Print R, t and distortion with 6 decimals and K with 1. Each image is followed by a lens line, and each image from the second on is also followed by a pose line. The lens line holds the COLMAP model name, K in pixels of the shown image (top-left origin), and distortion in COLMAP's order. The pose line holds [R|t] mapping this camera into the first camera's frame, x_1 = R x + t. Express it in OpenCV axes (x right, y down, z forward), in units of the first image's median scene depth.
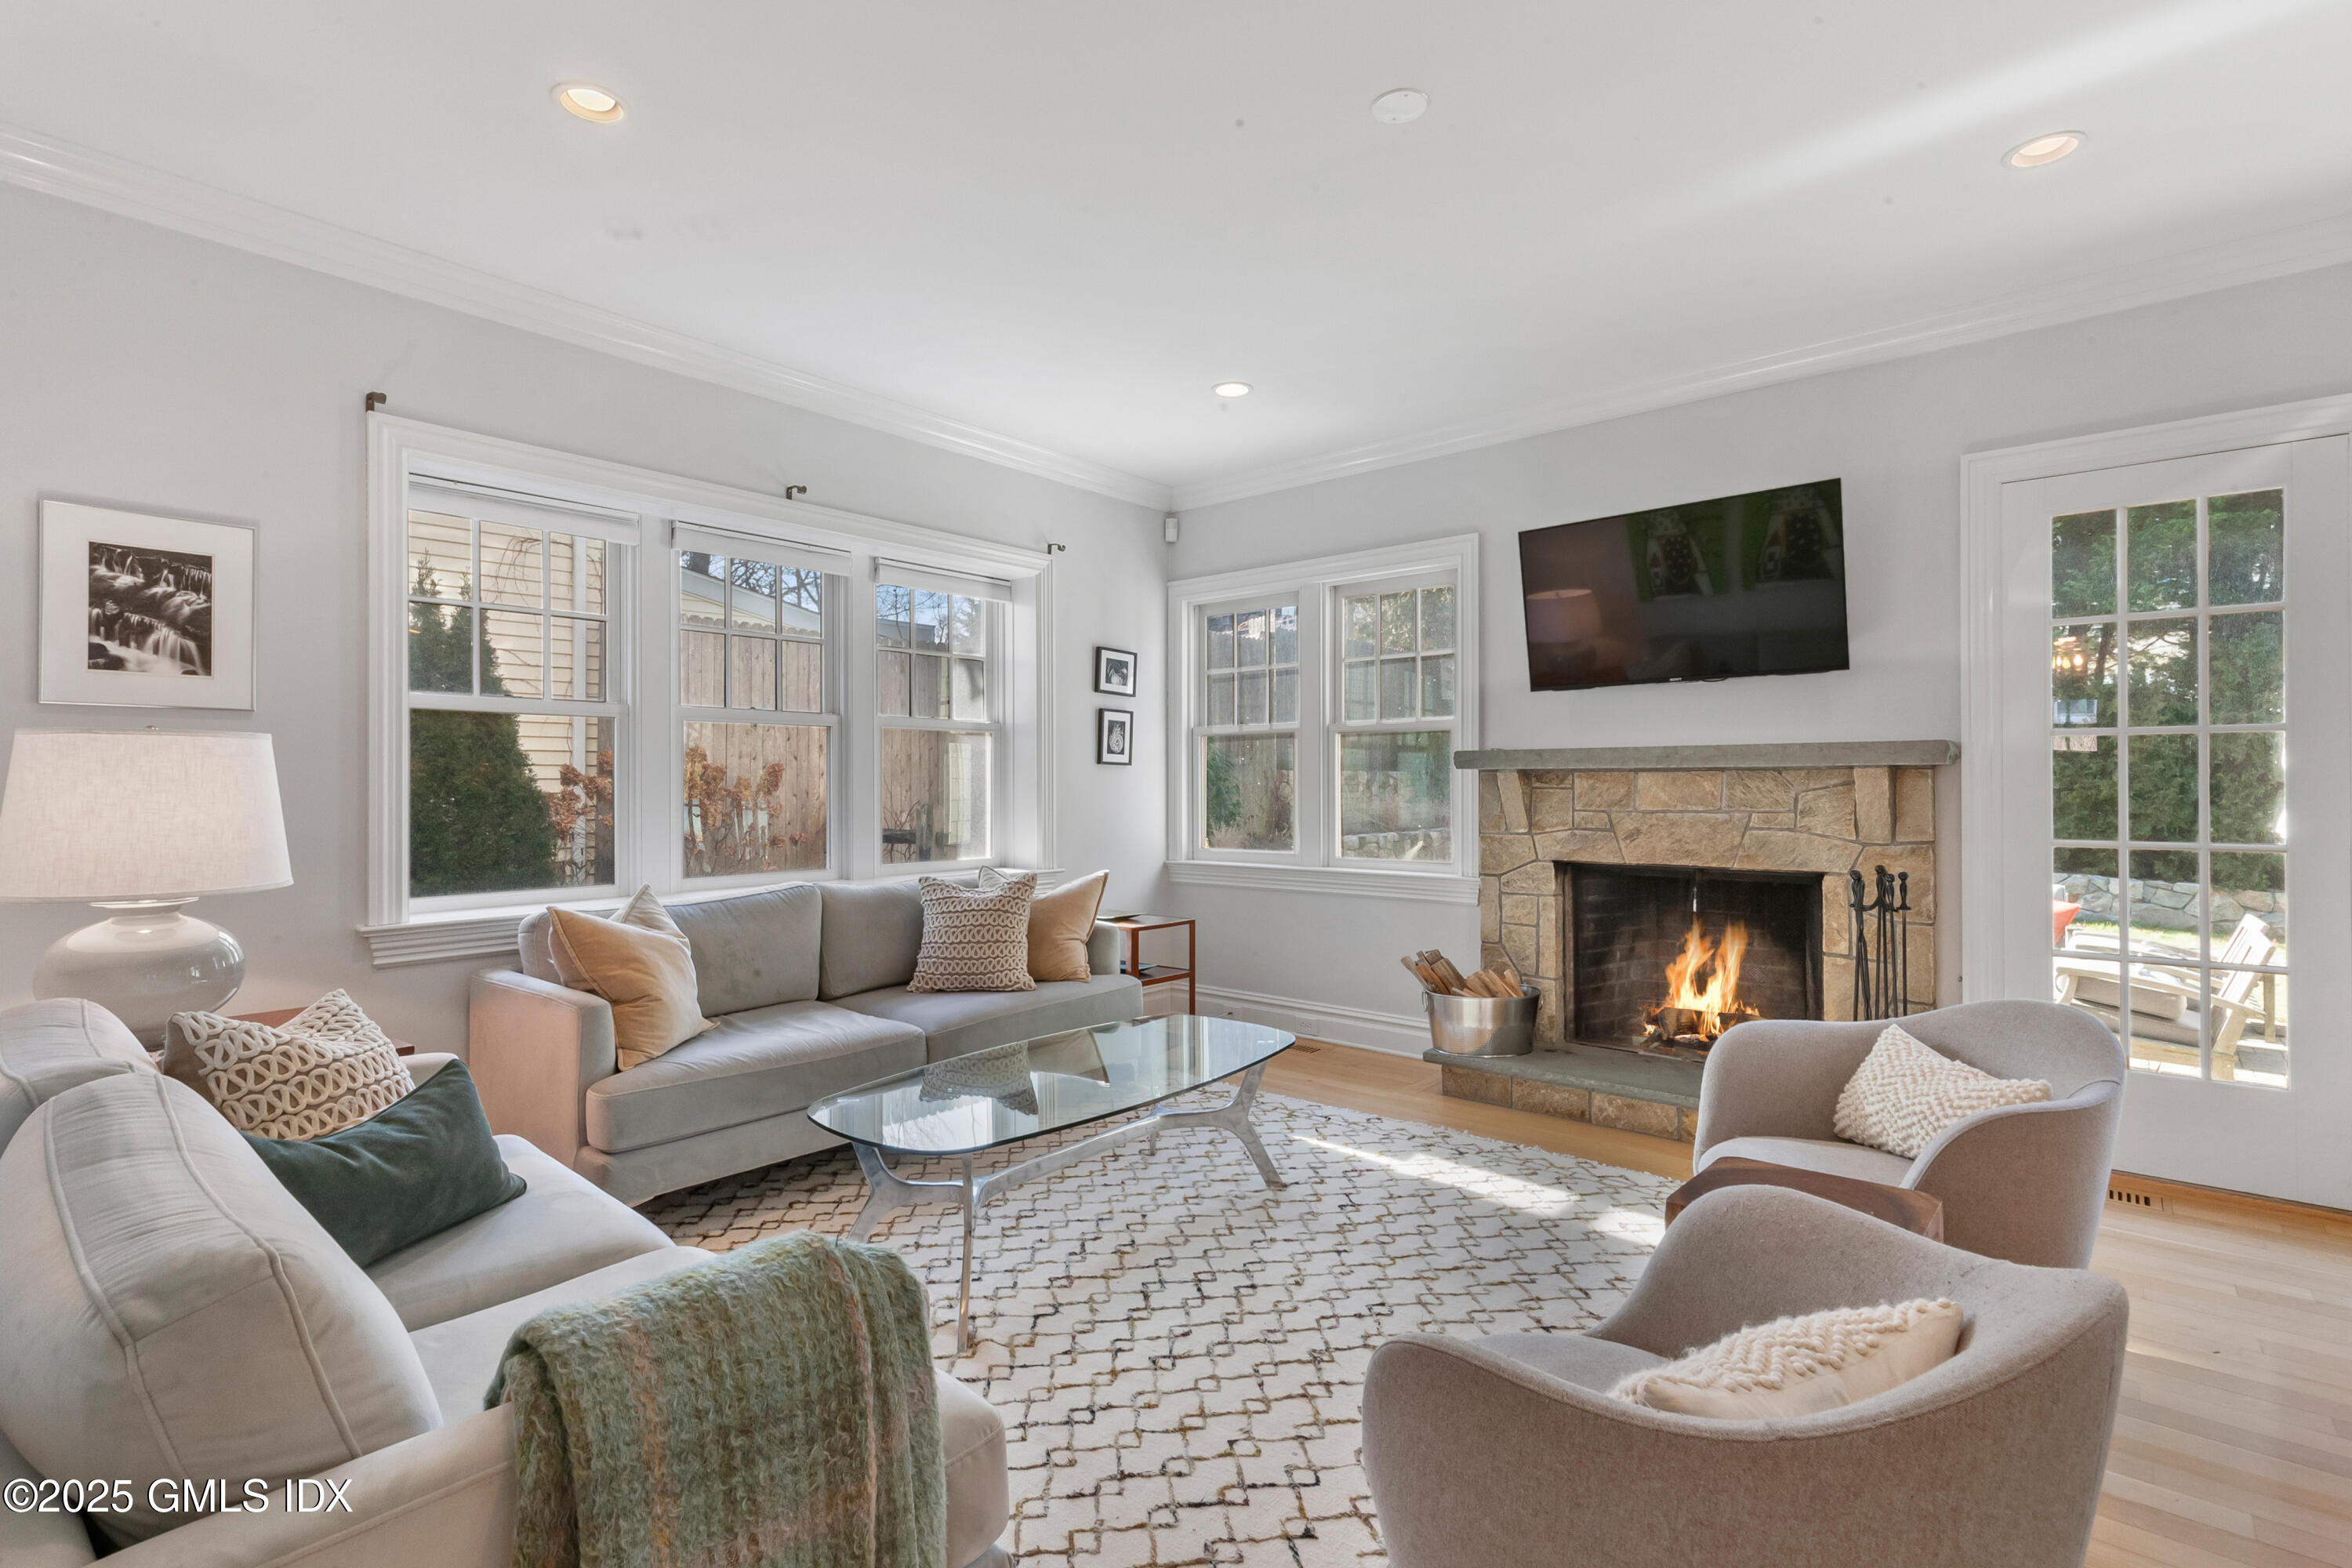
lens RADIAL K [[1089.4, 0, 1164.6], [0, 1089.4, 781.2], [0, 0, 1]] dist [0.000738, 0.000173]
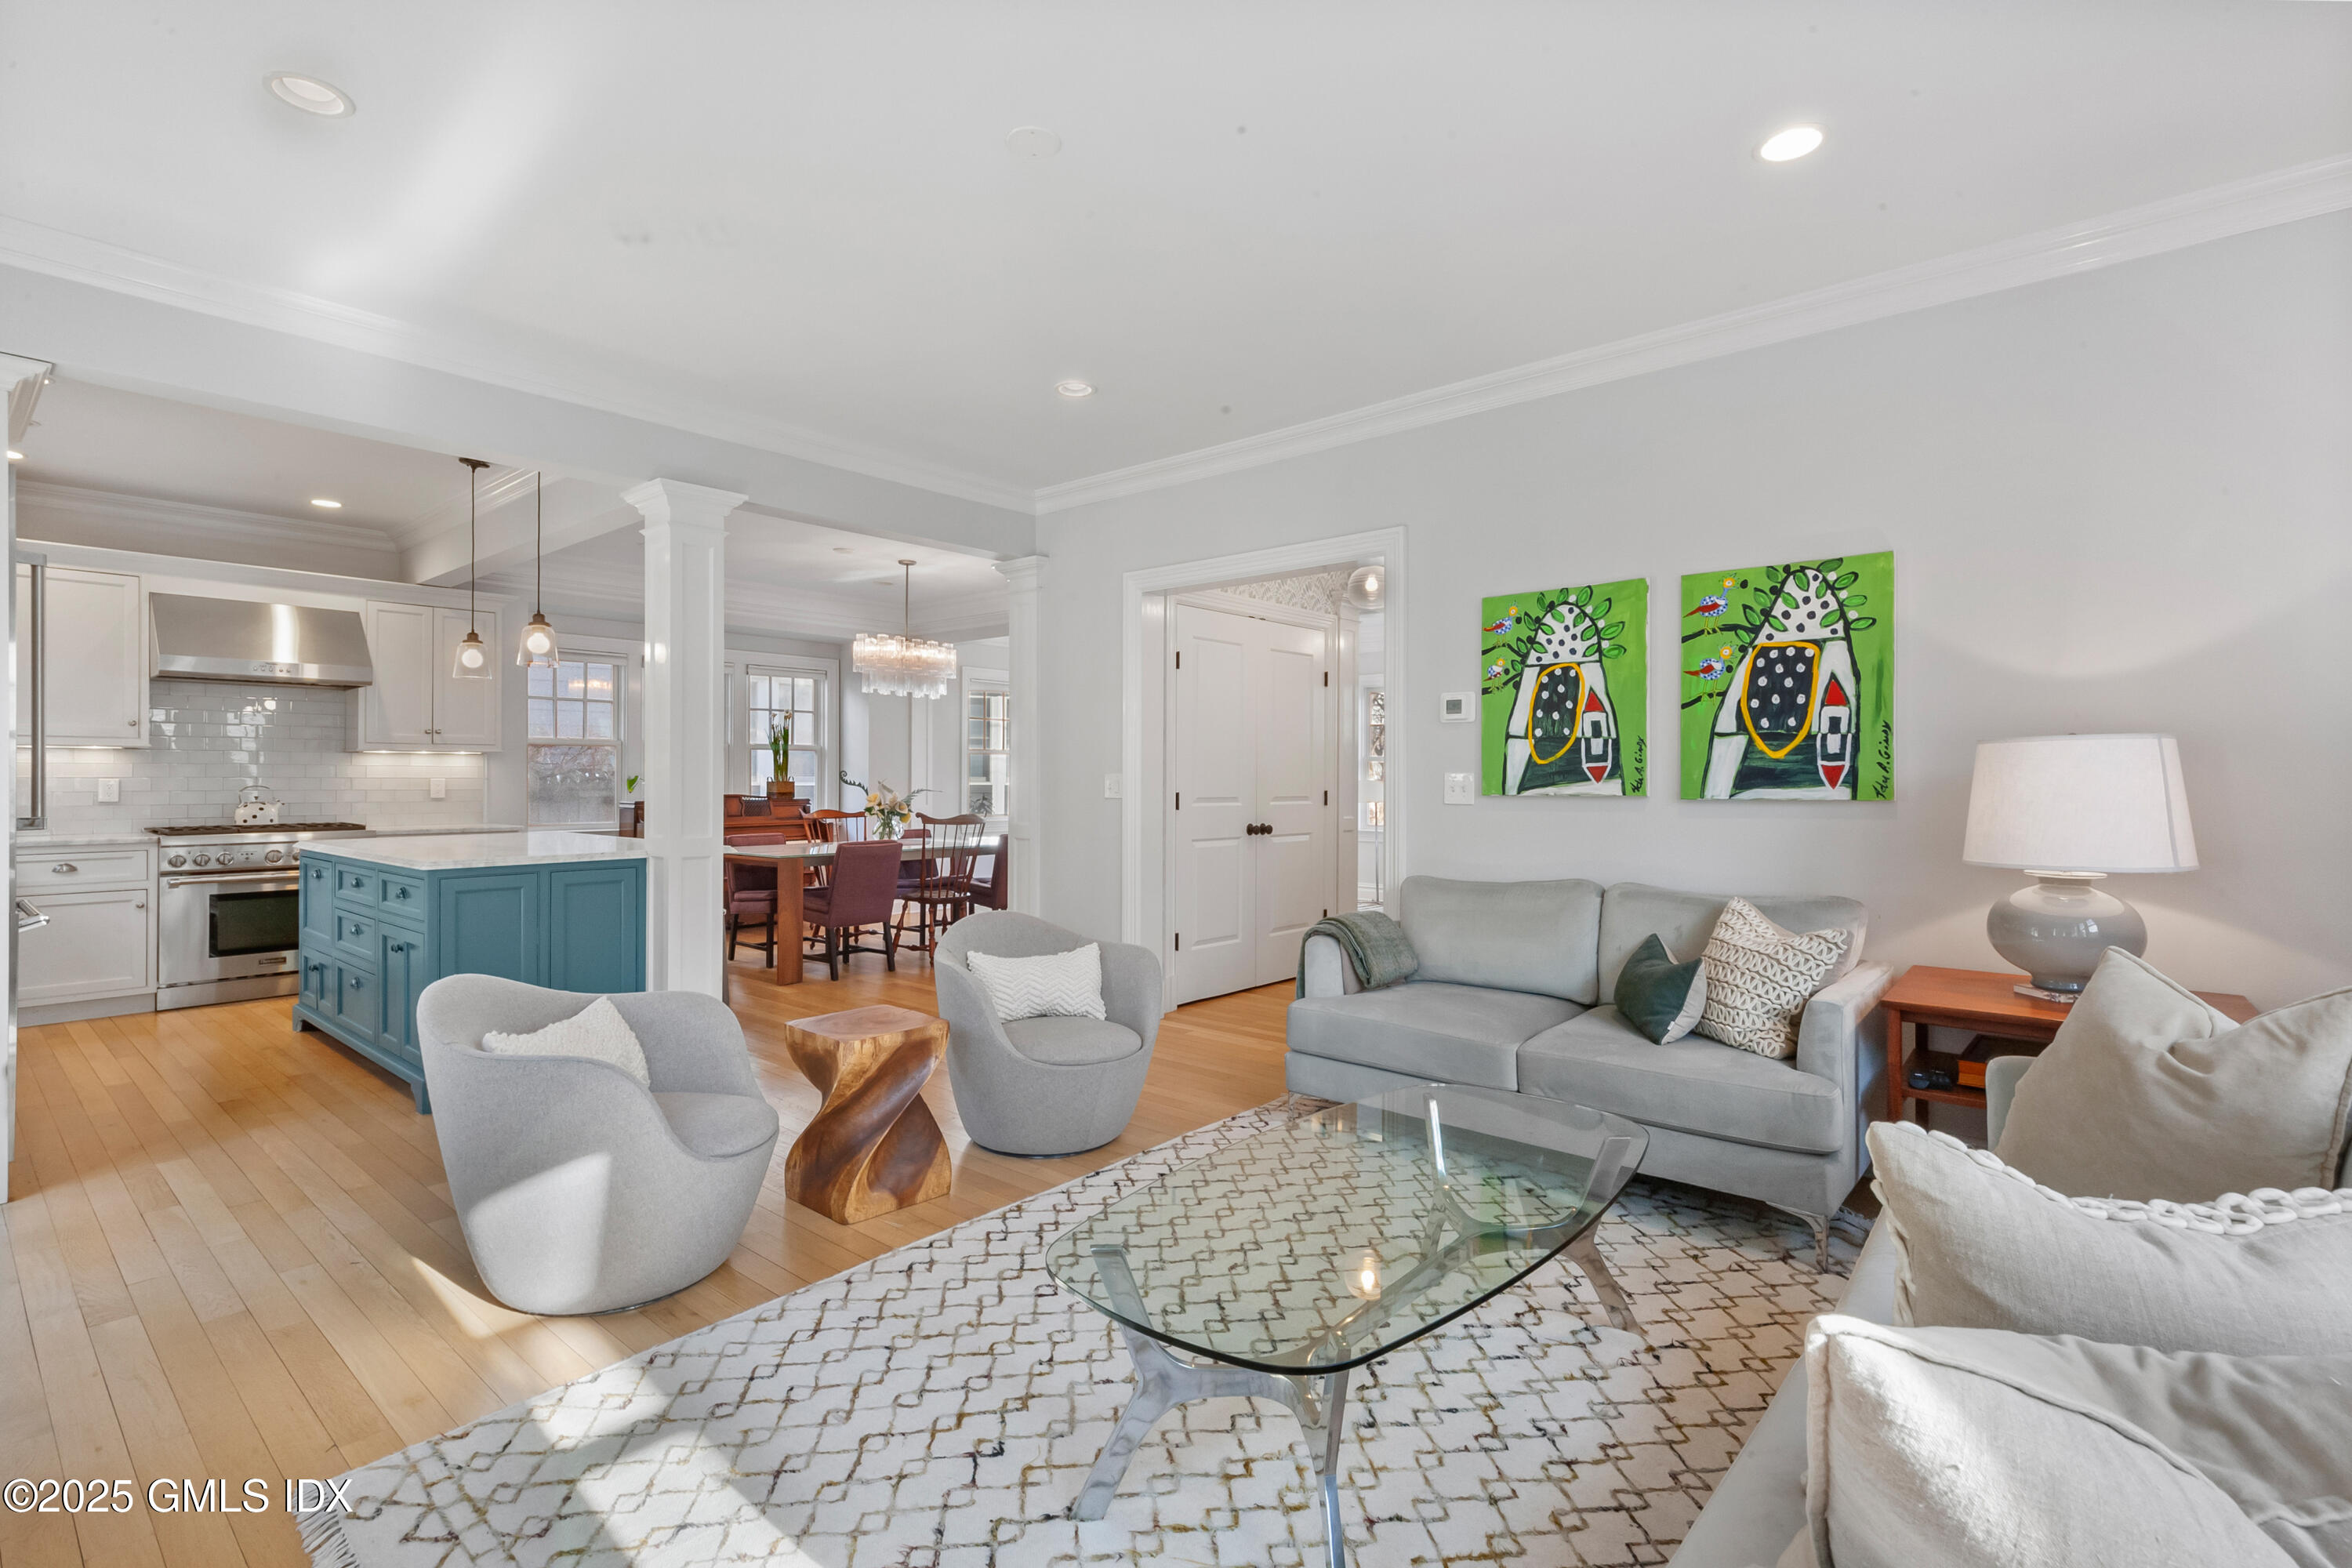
lens RADIAL K [[1089.4, 0, 1164.6], [0, 1089.4, 781.2], [0, 0, 1]] dist [0.000738, 0.000173]
pose [[-0.999937, -0.004252, 0.010409, 0.064128], [-0.004227, 0.999988, 0.002423, 0.002693], [-0.010419, 0.002378, -0.999943, 1.678687]]
